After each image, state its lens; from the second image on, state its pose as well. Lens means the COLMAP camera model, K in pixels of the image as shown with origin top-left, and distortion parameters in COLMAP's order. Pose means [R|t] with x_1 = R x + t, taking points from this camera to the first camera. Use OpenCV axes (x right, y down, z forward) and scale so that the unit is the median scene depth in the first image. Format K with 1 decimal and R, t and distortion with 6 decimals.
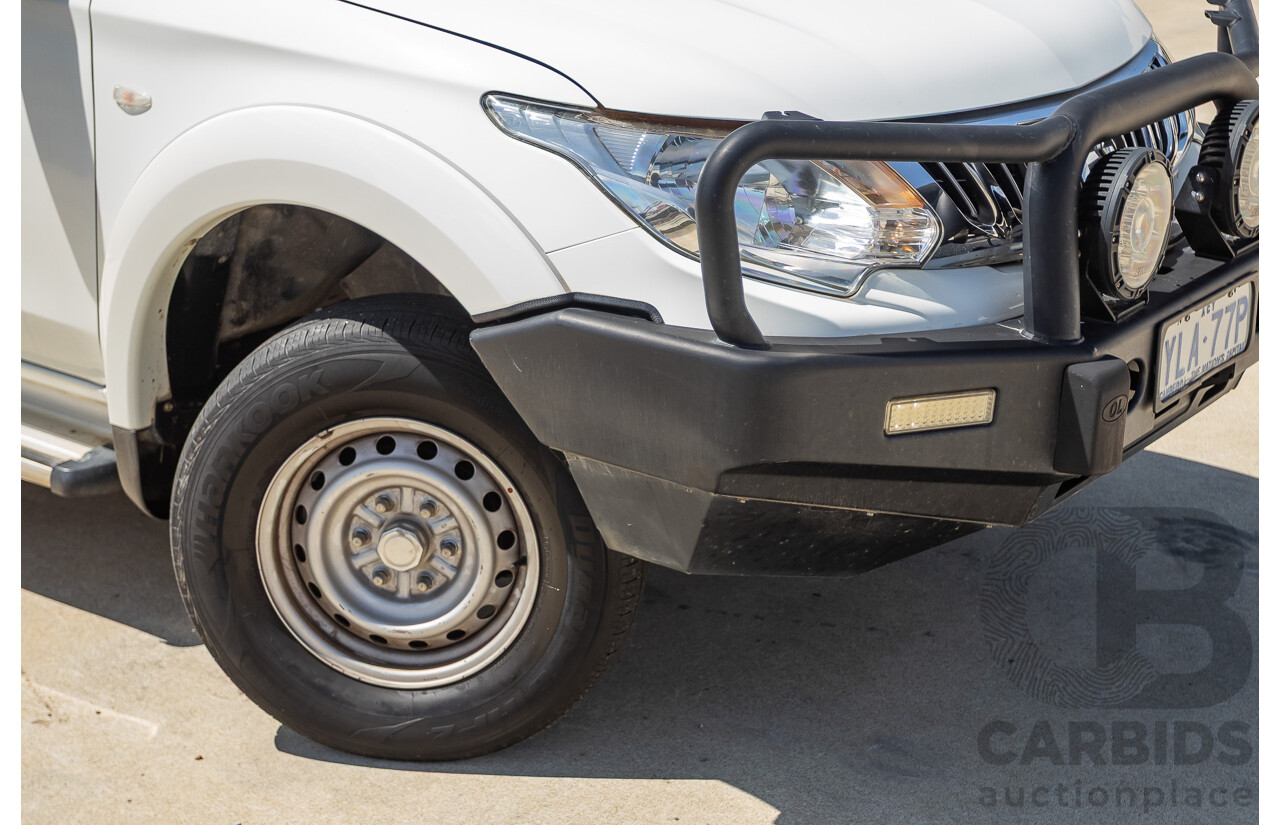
lens RADIAL K [[2052.5, 0, 605.1], [0, 2052.5, 381.1], [0, 0, 1]] dist [0.018828, 0.000000]
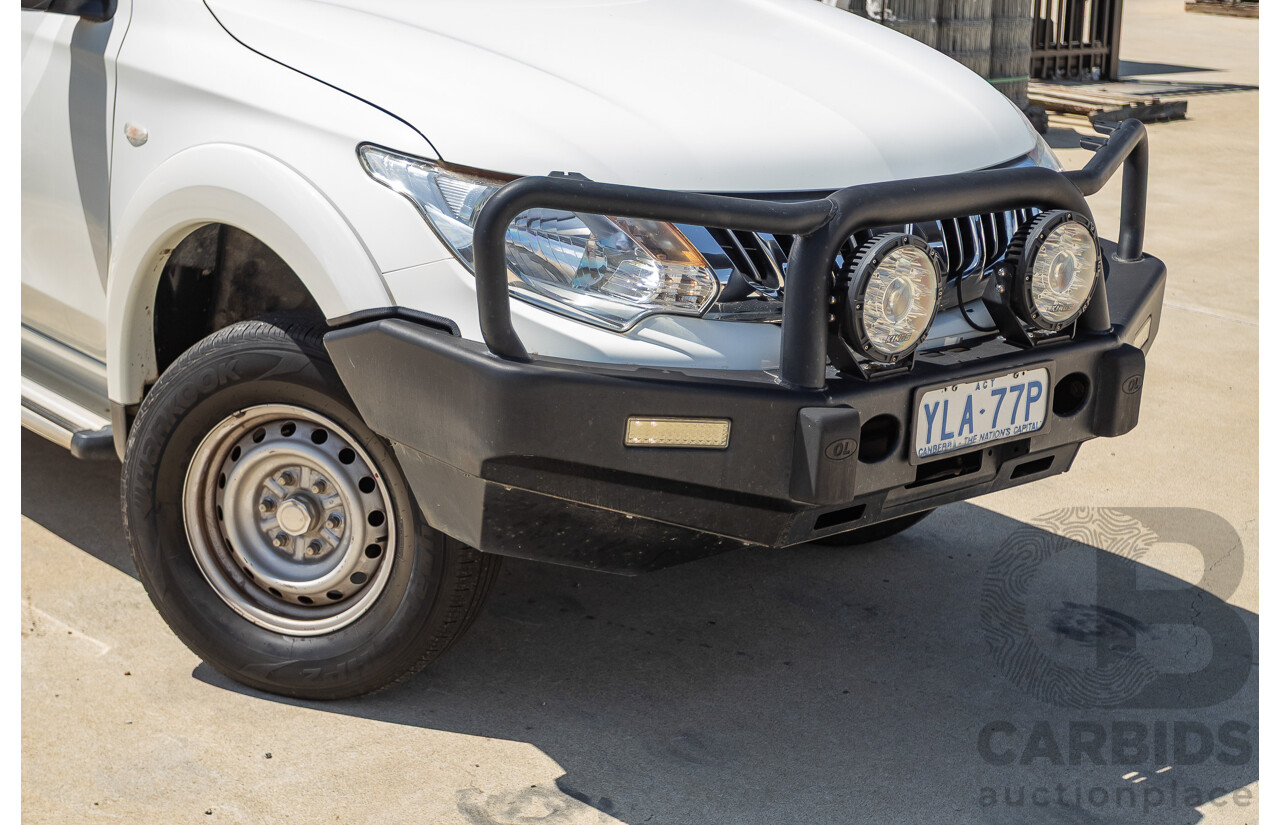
lens RADIAL K [[2052.5, 0, 614.9], [0, 2052.5, 387.0], [0, 0, 1]] dist [0.018828, 0.000000]
pose [[0.977528, 0.098121, -0.186578, 0.306488], [-0.109198, 0.992761, -0.050024, 0.046184], [0.180319, 0.069274, 0.981166, -0.159011]]
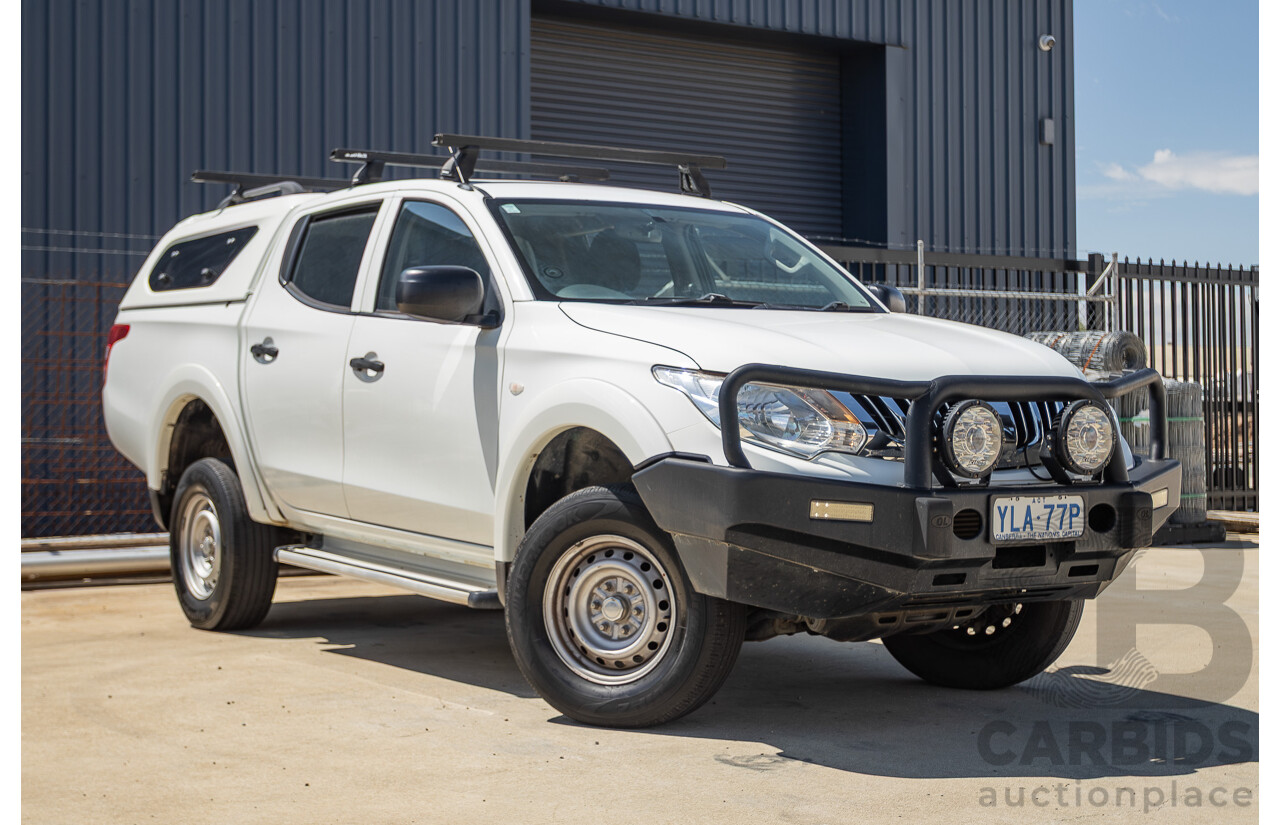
lens RADIAL K [[2052.5, 0, 641.1], [0, 2052.5, 411.7], [0, 0, 1]] dist [0.018828, 0.000000]
pose [[0.946585, 0.018009, -0.321953, 0.549456], [-0.114185, 0.952465, -0.282440, 0.452051], [0.301562, 0.304115, 0.903645, -0.799750]]
